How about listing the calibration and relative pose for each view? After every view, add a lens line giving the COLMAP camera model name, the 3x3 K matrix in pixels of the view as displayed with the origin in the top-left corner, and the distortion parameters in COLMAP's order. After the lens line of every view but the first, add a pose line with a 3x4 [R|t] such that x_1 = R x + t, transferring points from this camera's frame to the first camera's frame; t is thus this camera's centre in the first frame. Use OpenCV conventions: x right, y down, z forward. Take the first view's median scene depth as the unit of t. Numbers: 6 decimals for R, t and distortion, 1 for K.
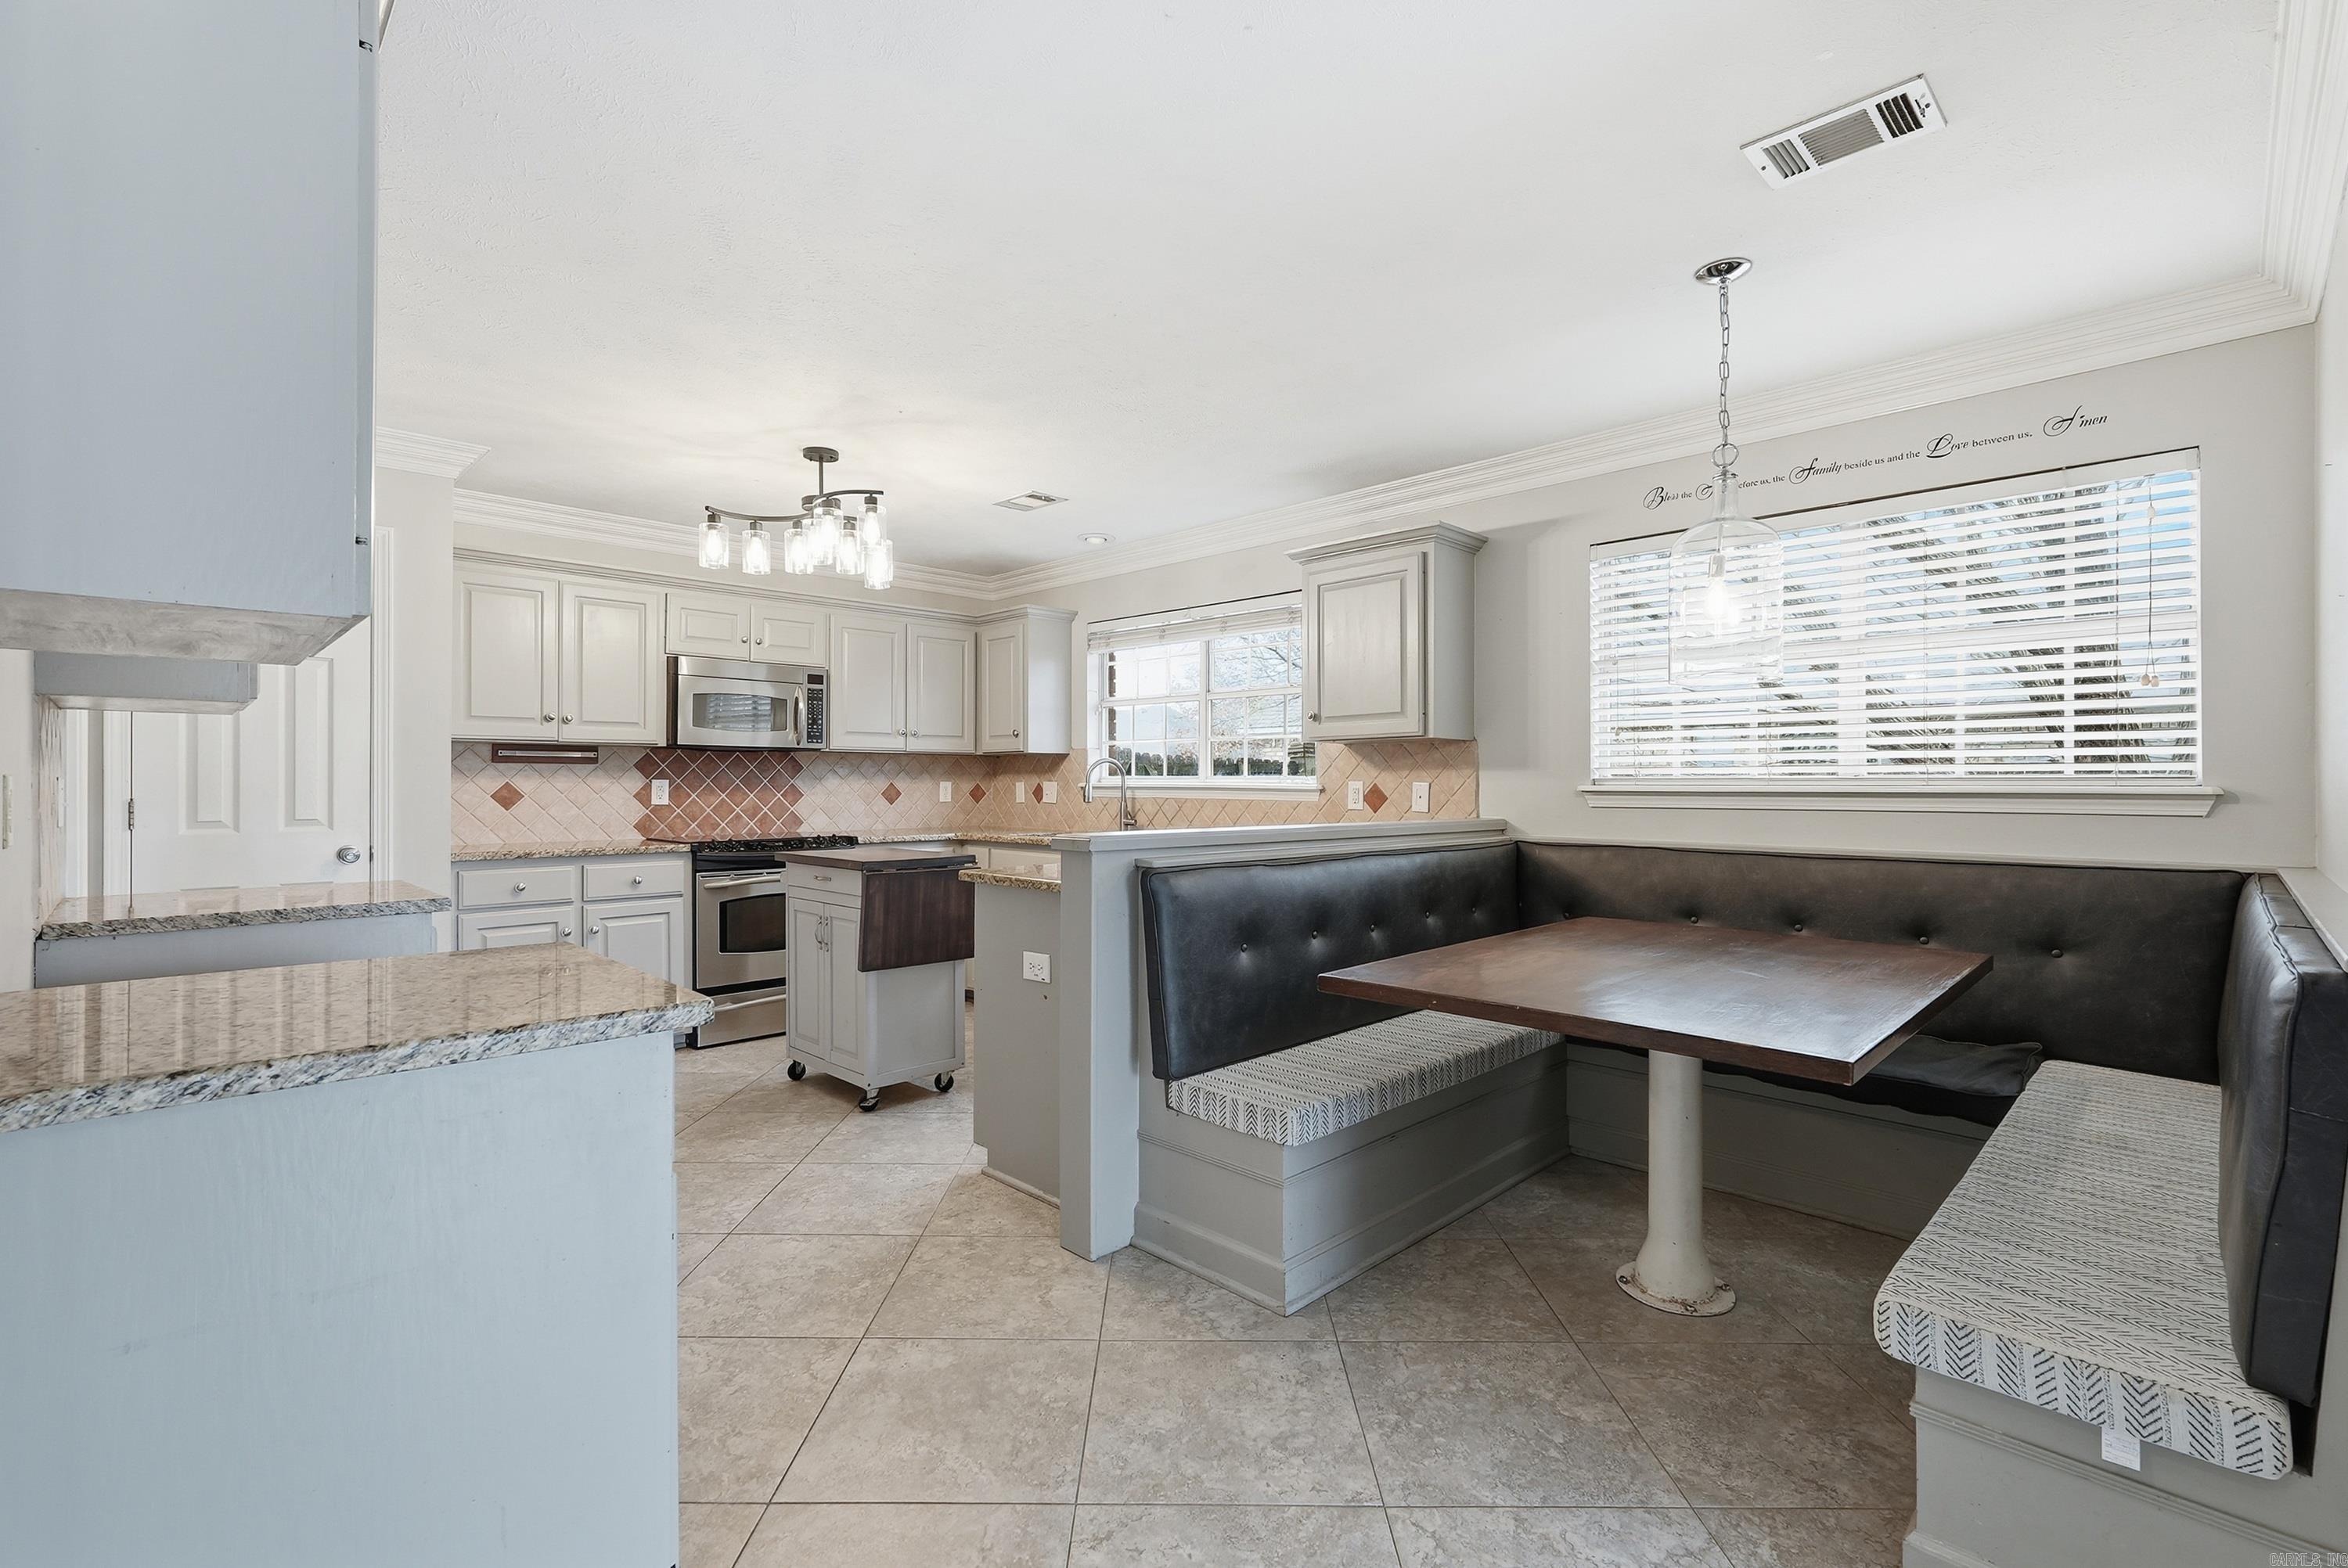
lens RADIAL K [[1044.2, 0, 1185.3], [0, 1044.2, 778.7], [0, 0, 1]] dist [-0.011610, 0.004433]
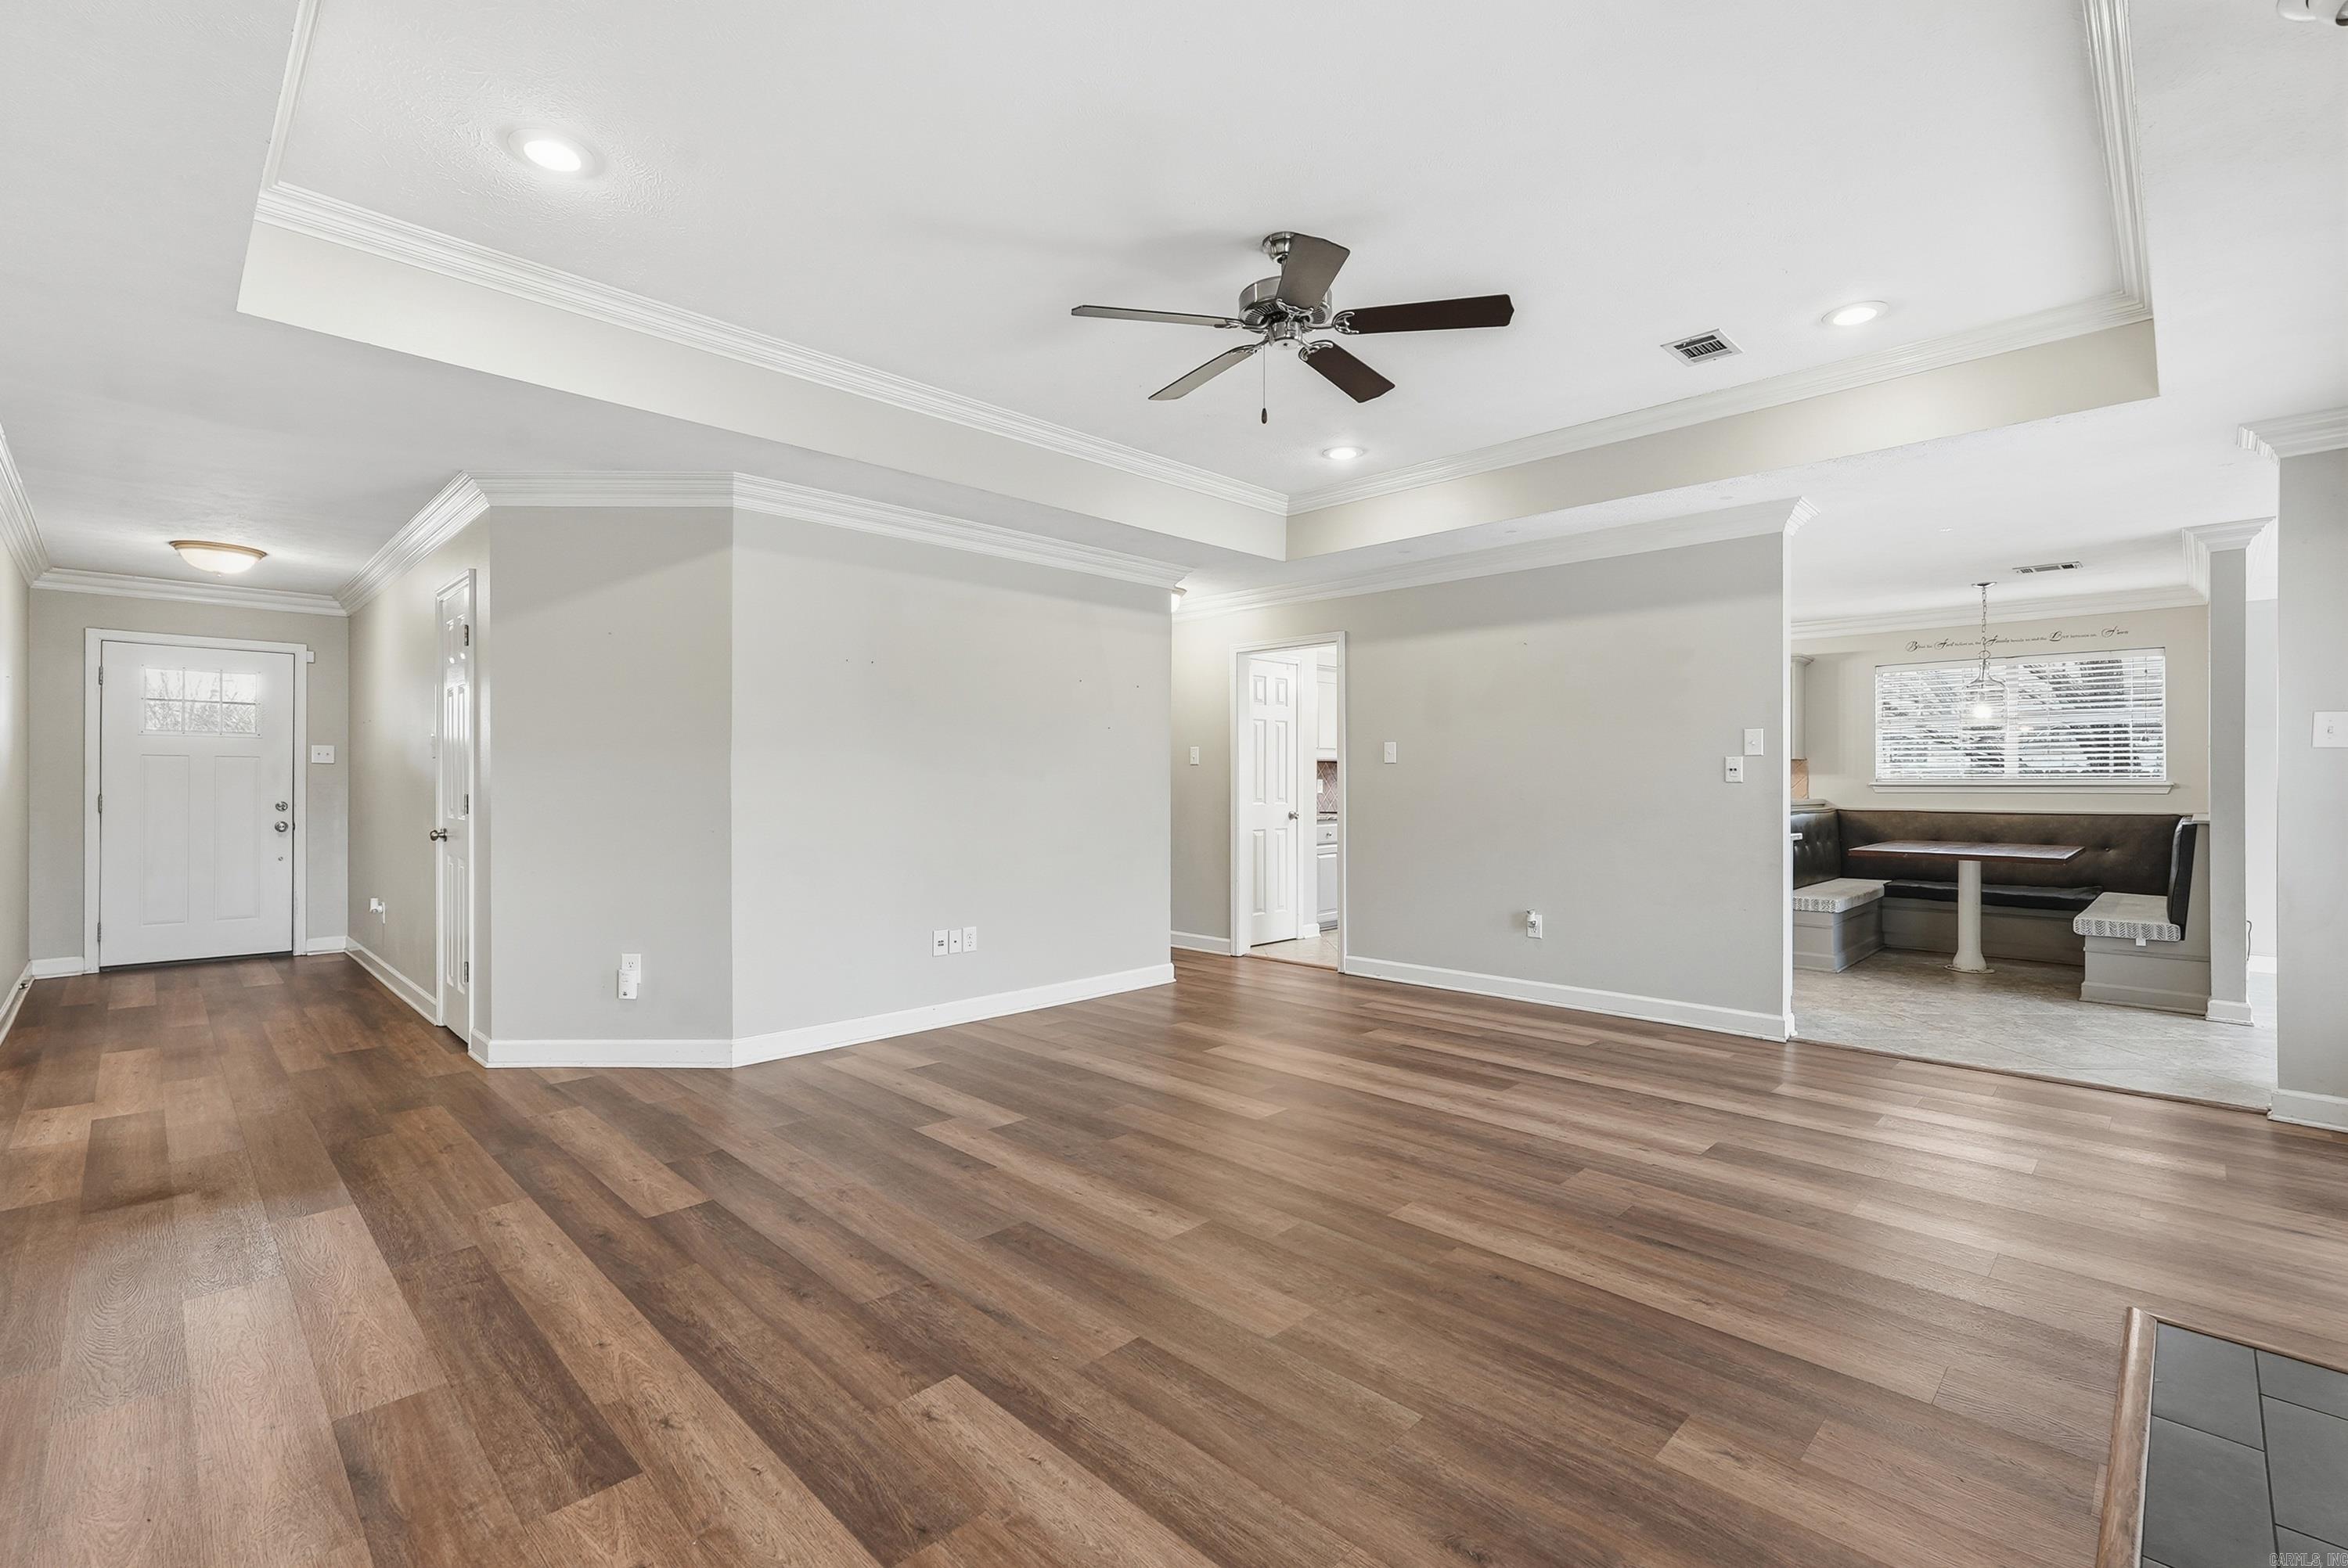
lens RADIAL K [[1044.2, 0, 1177.2], [0, 1044.2, 783.3], [0, 0, 1]] dist [-0.011610, 0.004433]
pose [[0.999990, -0.001407, 0.004149, -0.850644], [0.001384, 0.999984, 0.005498, -0.004225], [-0.004156, -0.005492, 0.999976, -0.896819]]
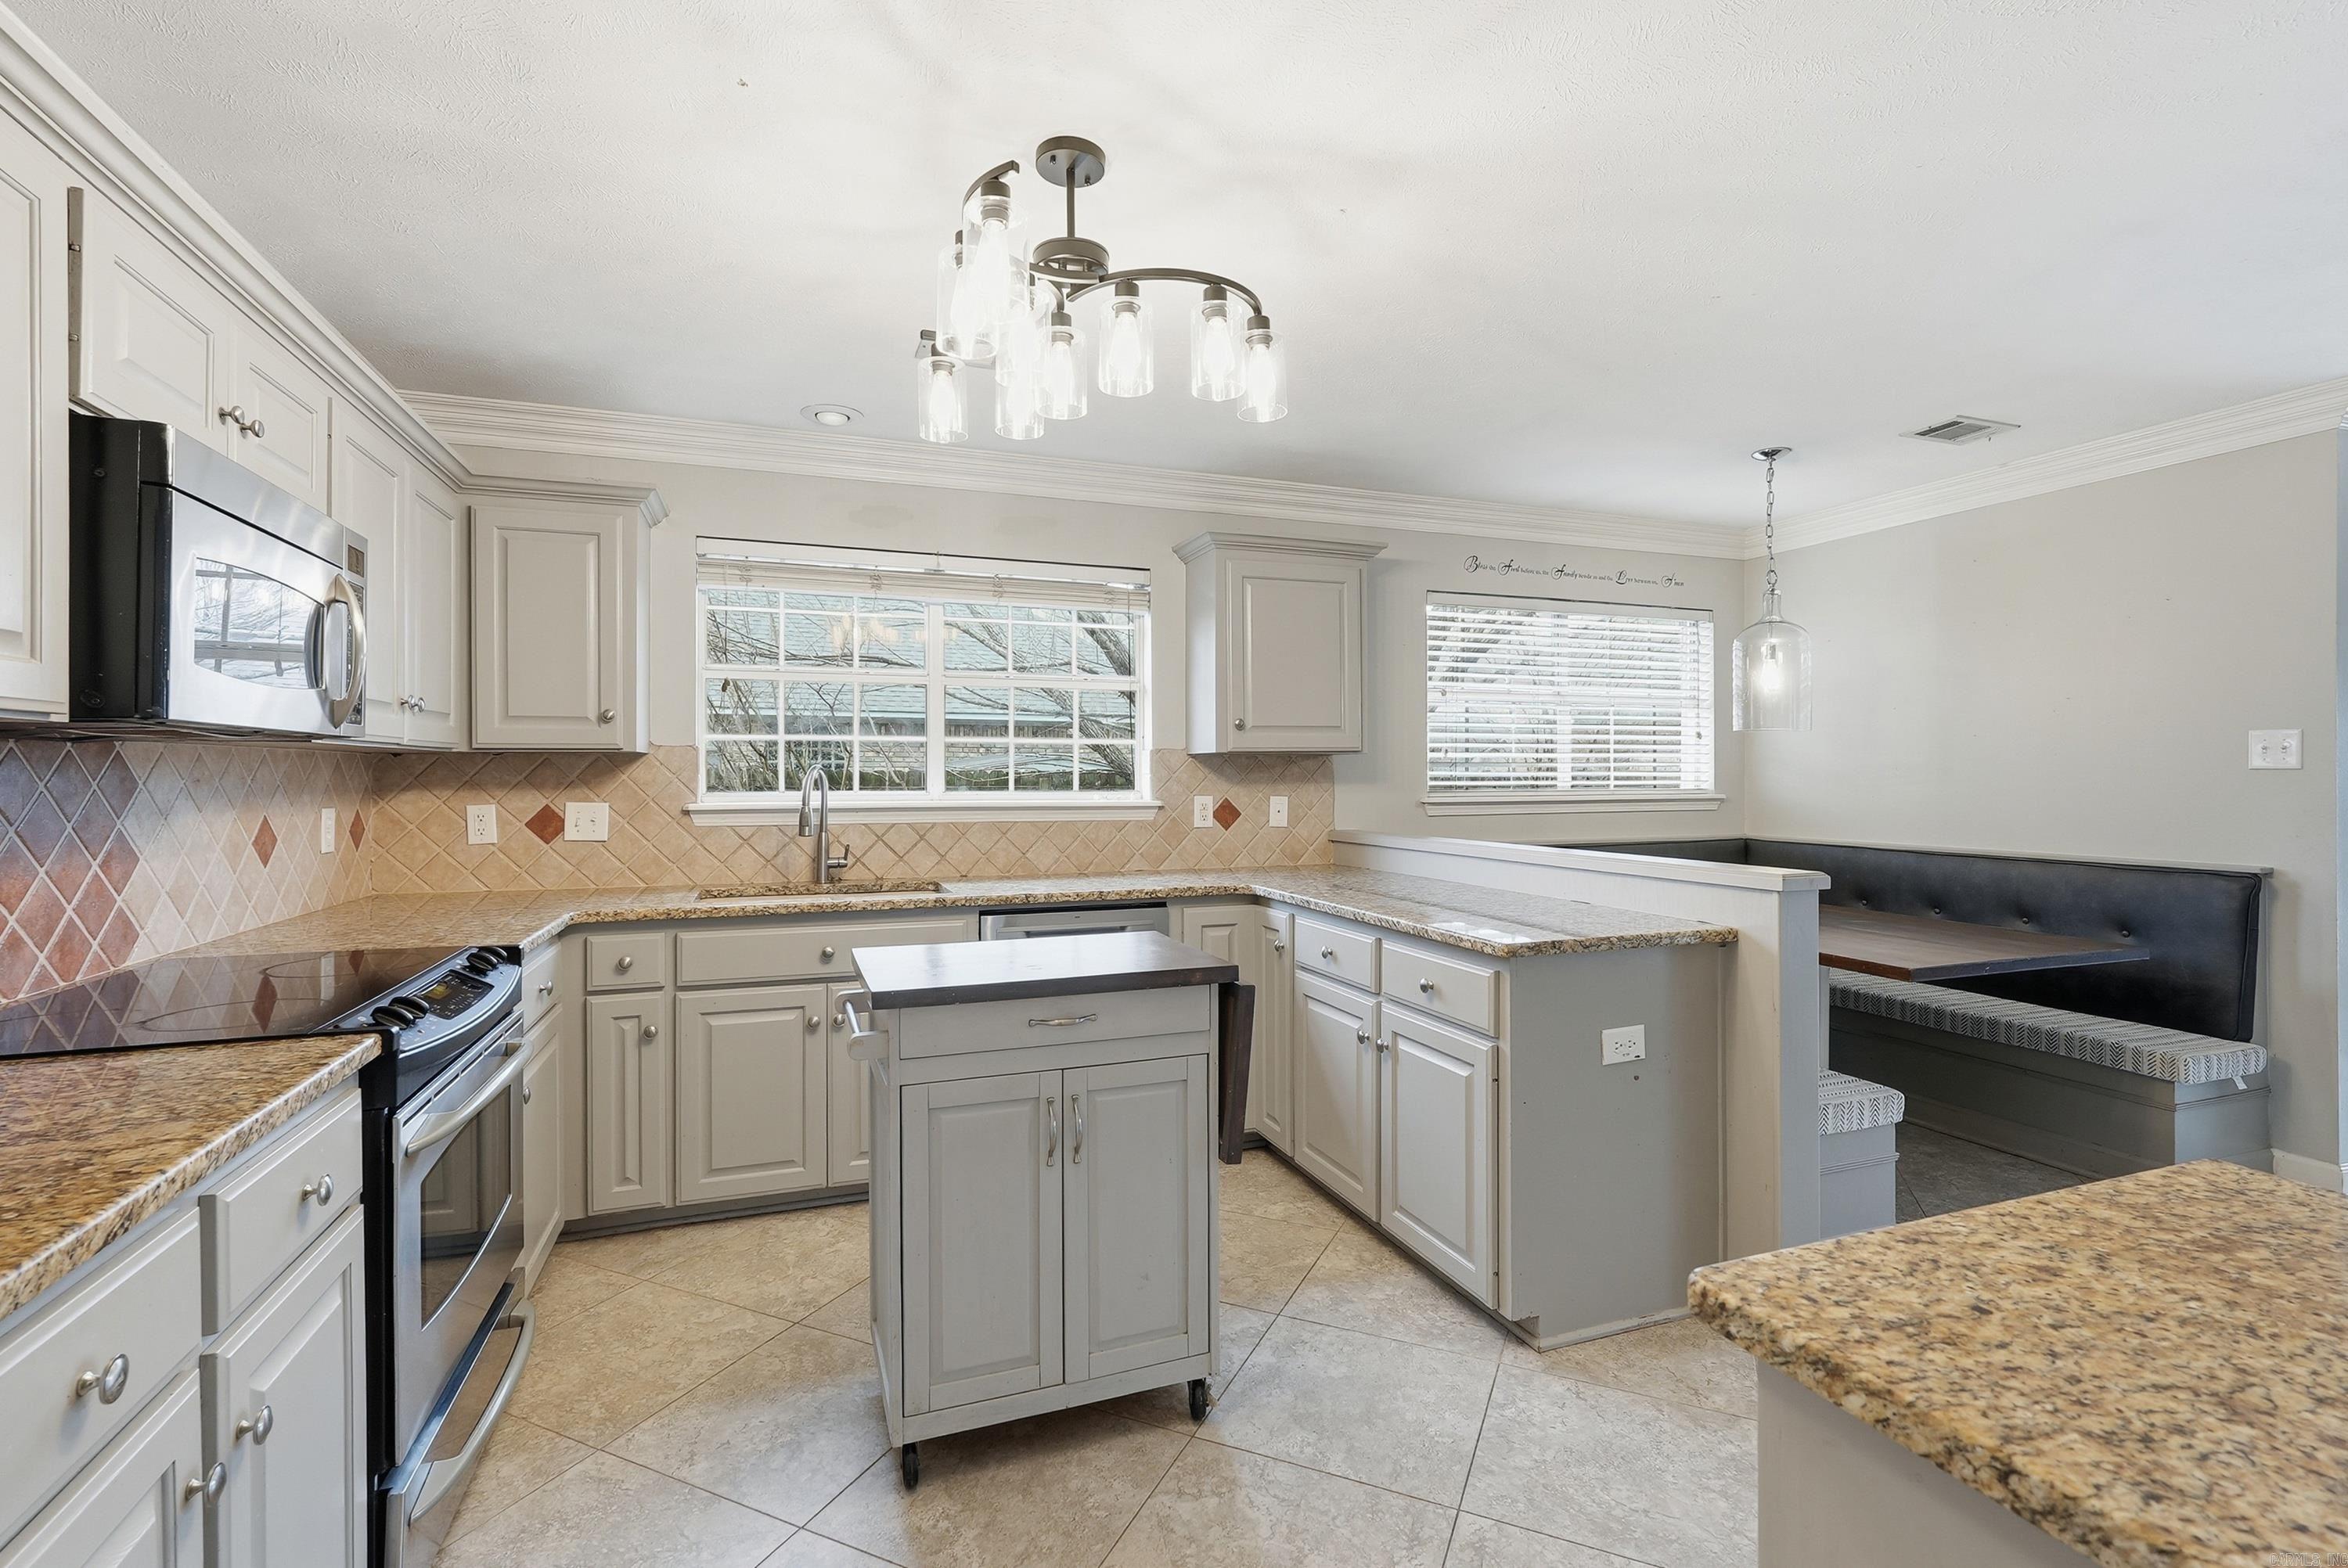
lens RADIAL K [[1044.2, 0, 1173.6], [0, 1044.2, 771.8], [0, 0, 1]] dist [-0.011610, 0.004433]
pose [[0.421235, -0.000966, 0.906951, -0.670721], [-0.002654, 0.999994, 0.002298, -0.020708], [-0.906947, -0.003375, 0.421230, 0.644896]]
